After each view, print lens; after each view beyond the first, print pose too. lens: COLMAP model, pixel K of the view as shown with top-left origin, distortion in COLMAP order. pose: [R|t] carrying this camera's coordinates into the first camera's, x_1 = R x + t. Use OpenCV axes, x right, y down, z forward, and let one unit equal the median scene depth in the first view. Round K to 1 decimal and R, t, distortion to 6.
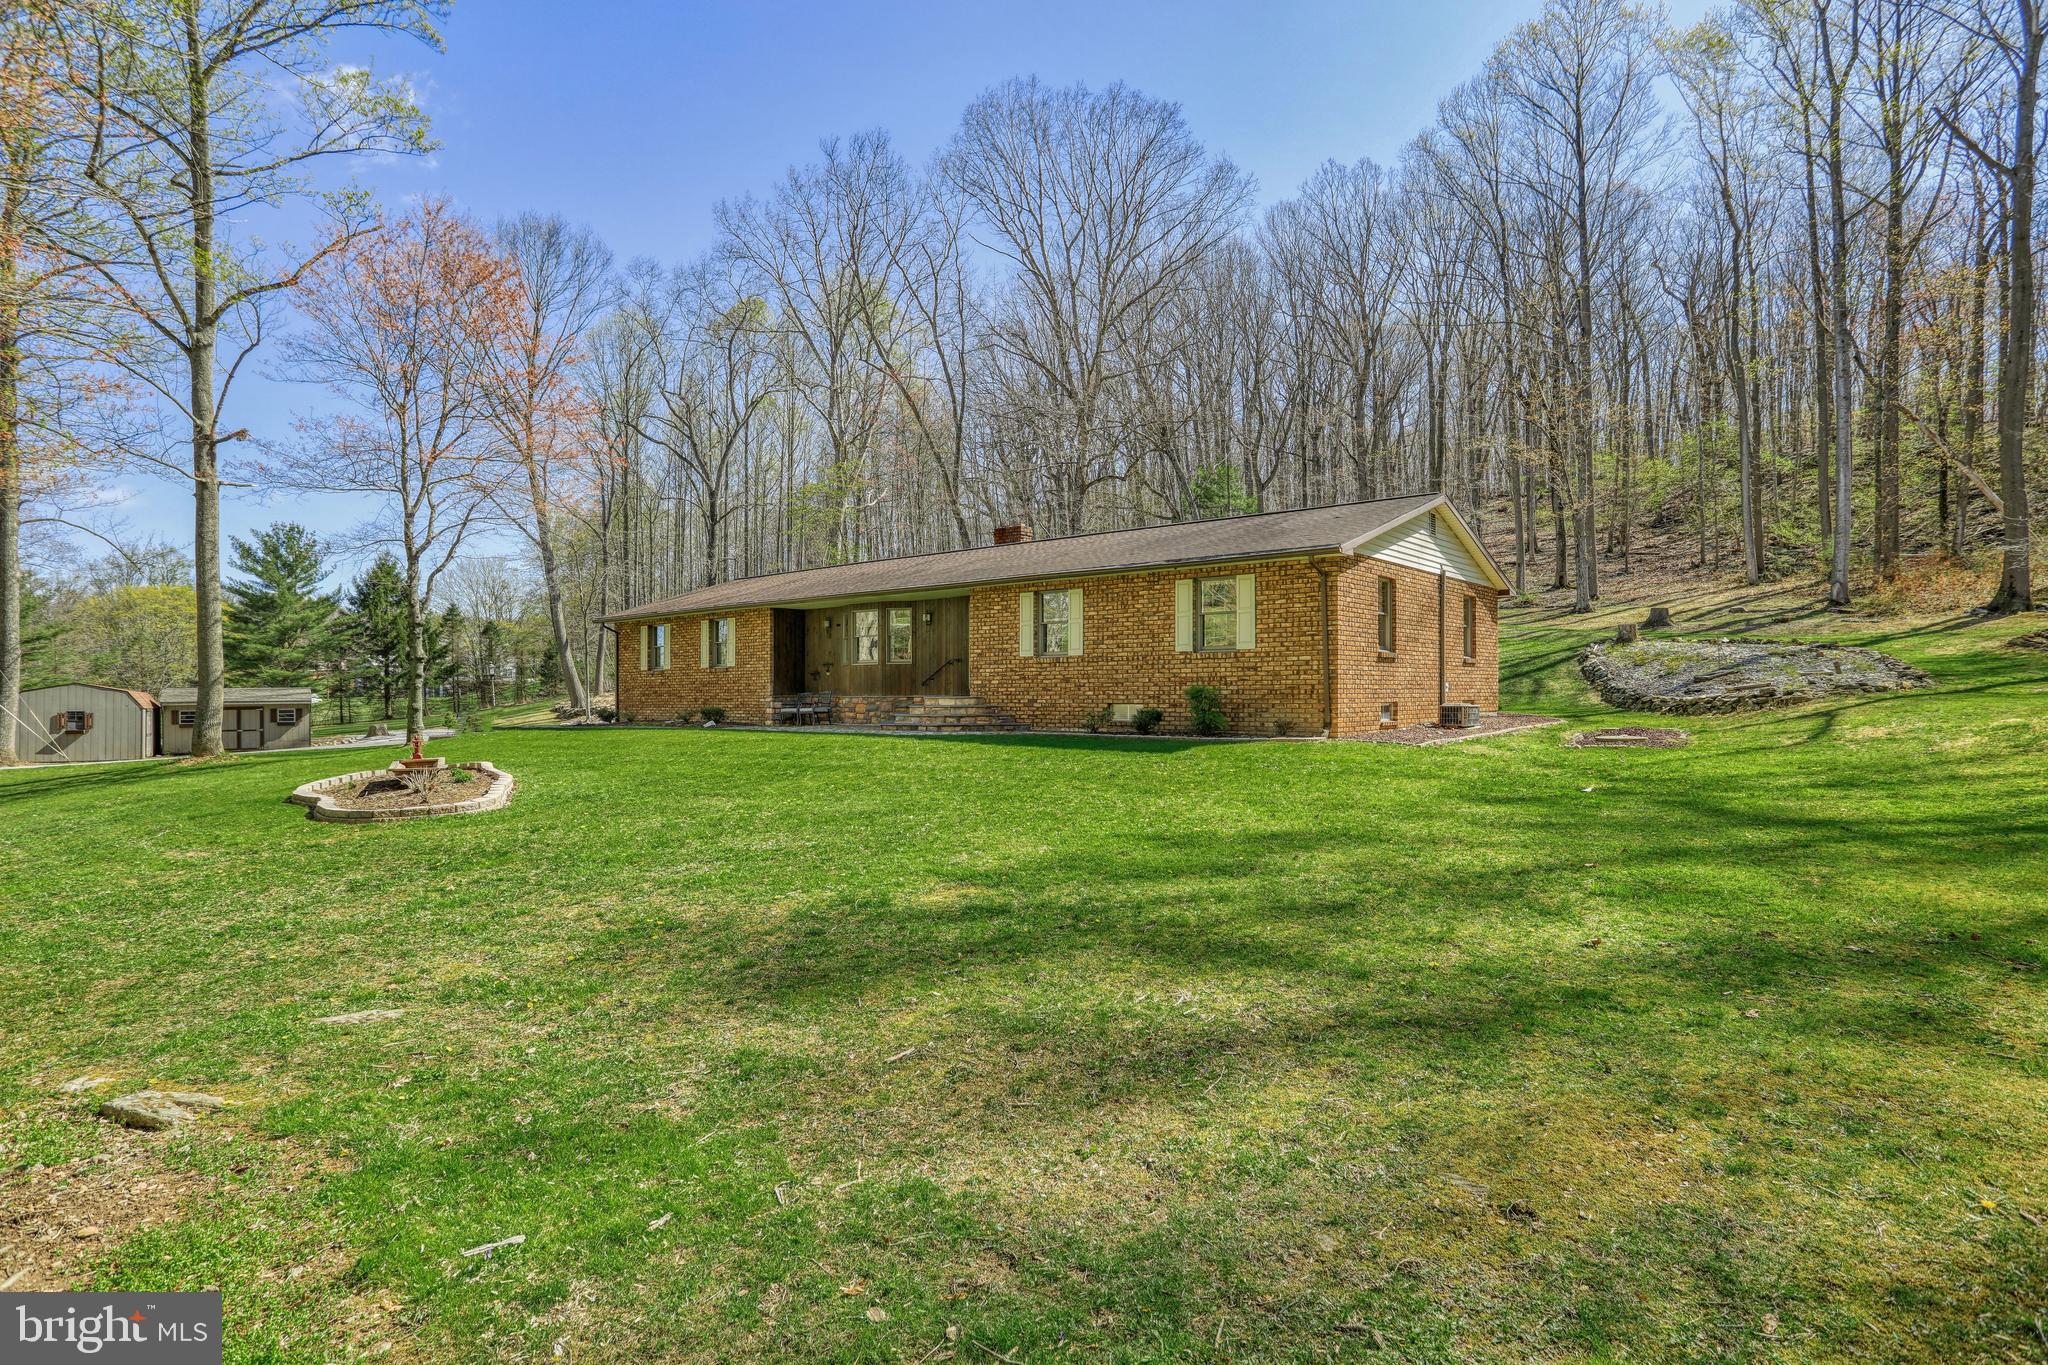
lens RADIAL K [[1005.8, 0, 1034.7], [0, 1005.8, 707.1], [0, 0, 1]] dist [-0.025404, -0.000178]
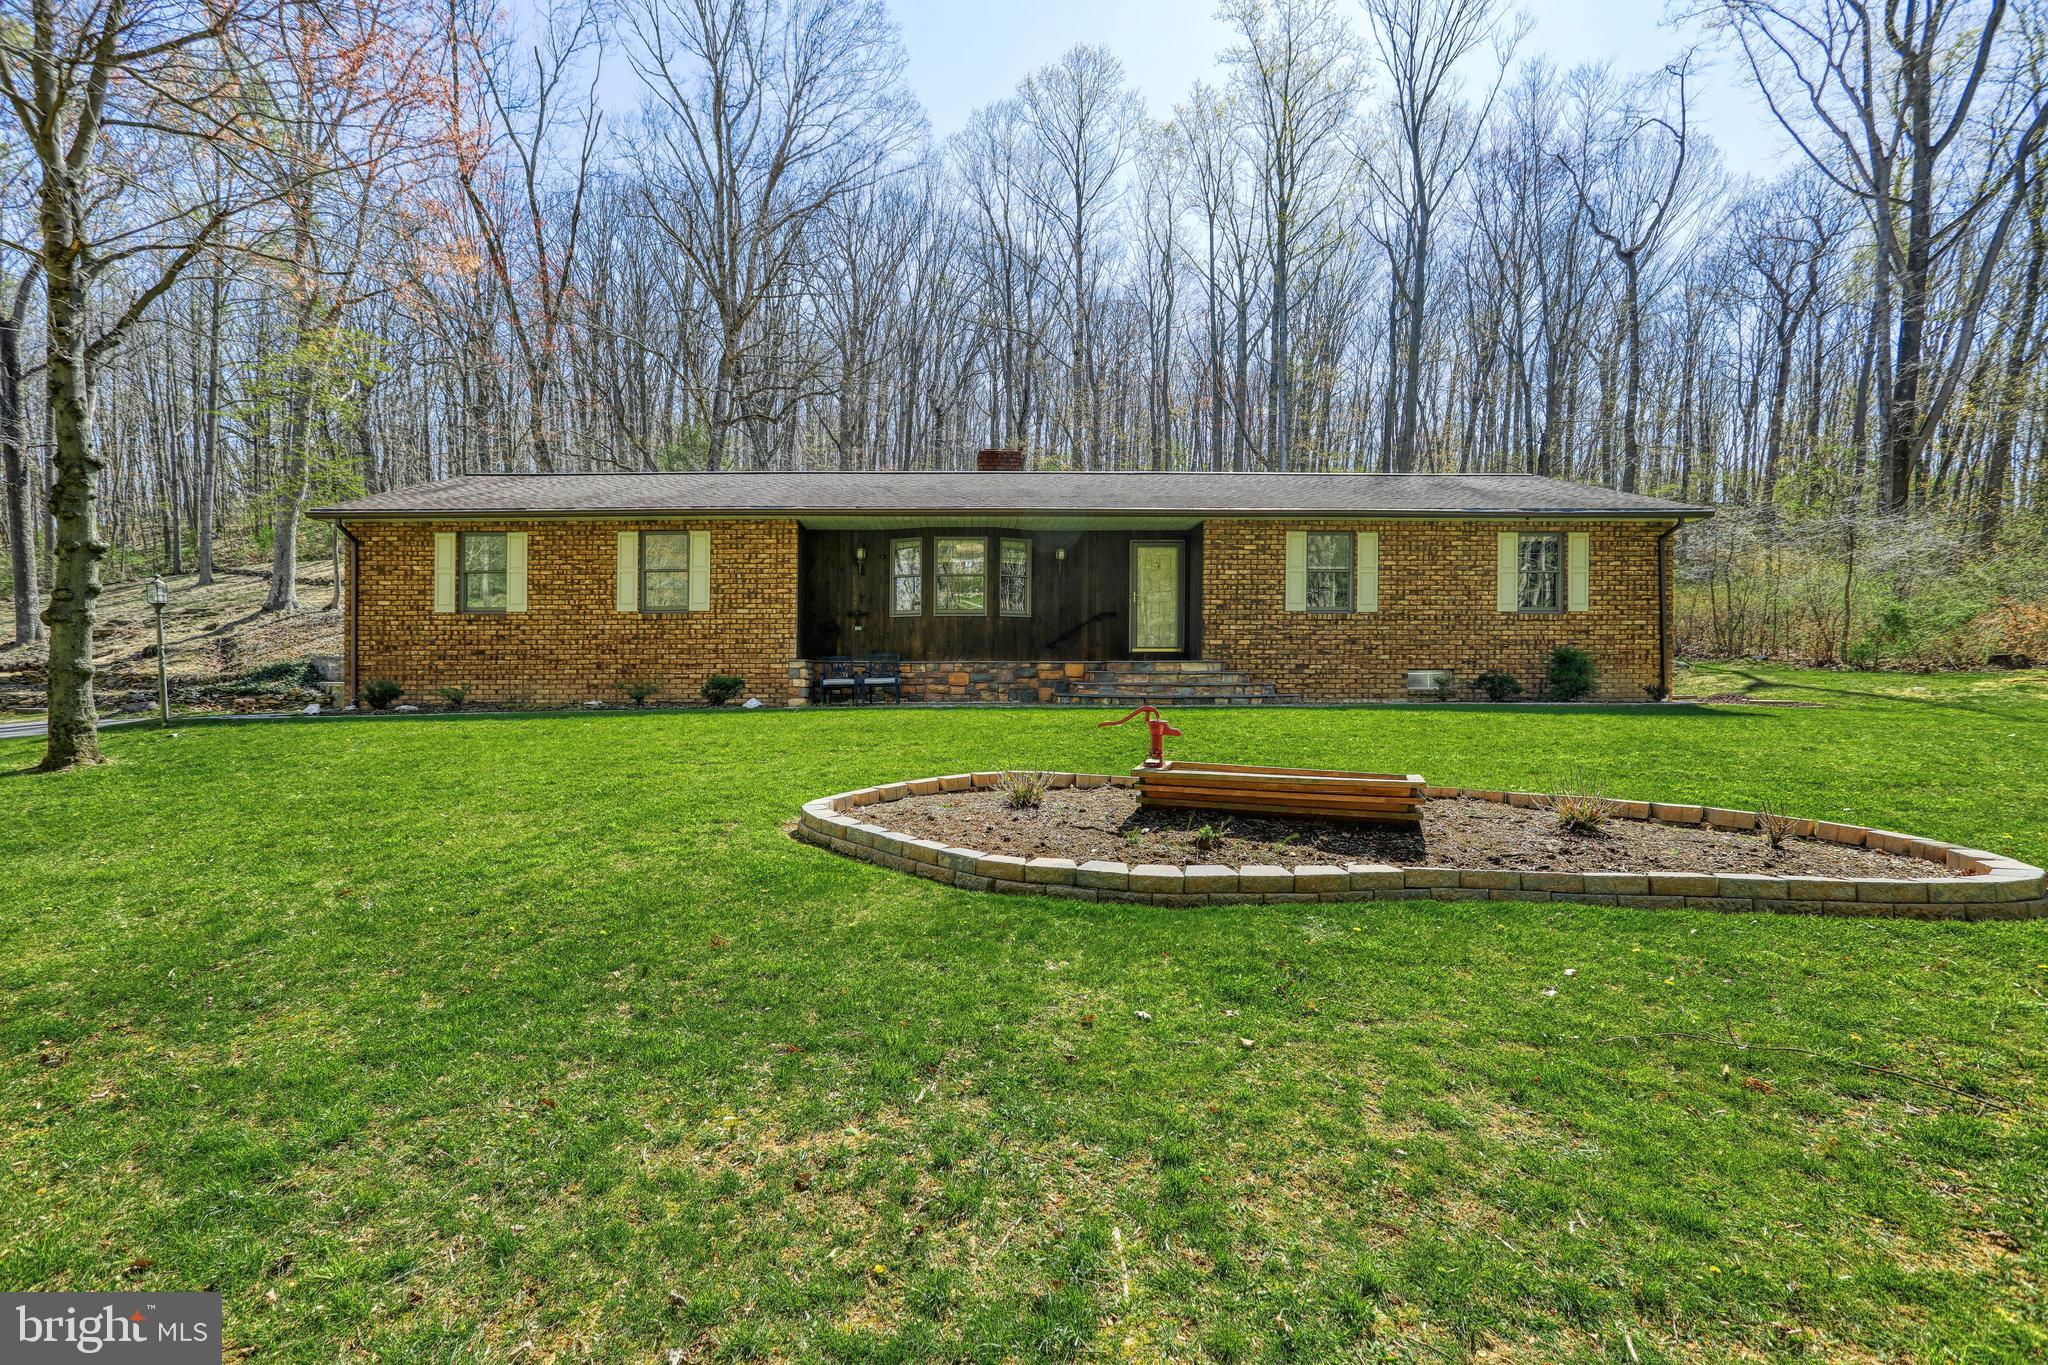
lens RADIAL K [[991.6, 0, 1018.4], [0, 991.6, 655.0], [0, 0, 1]] dist [-0.022530, 0.000010]
pose [[0.782696, 0.006432, 0.622371, -0.543232], [0.005442, 0.999838, -0.017177, -0.002526], [-0.622381, 0.016831, 0.782534, 0.422643]]
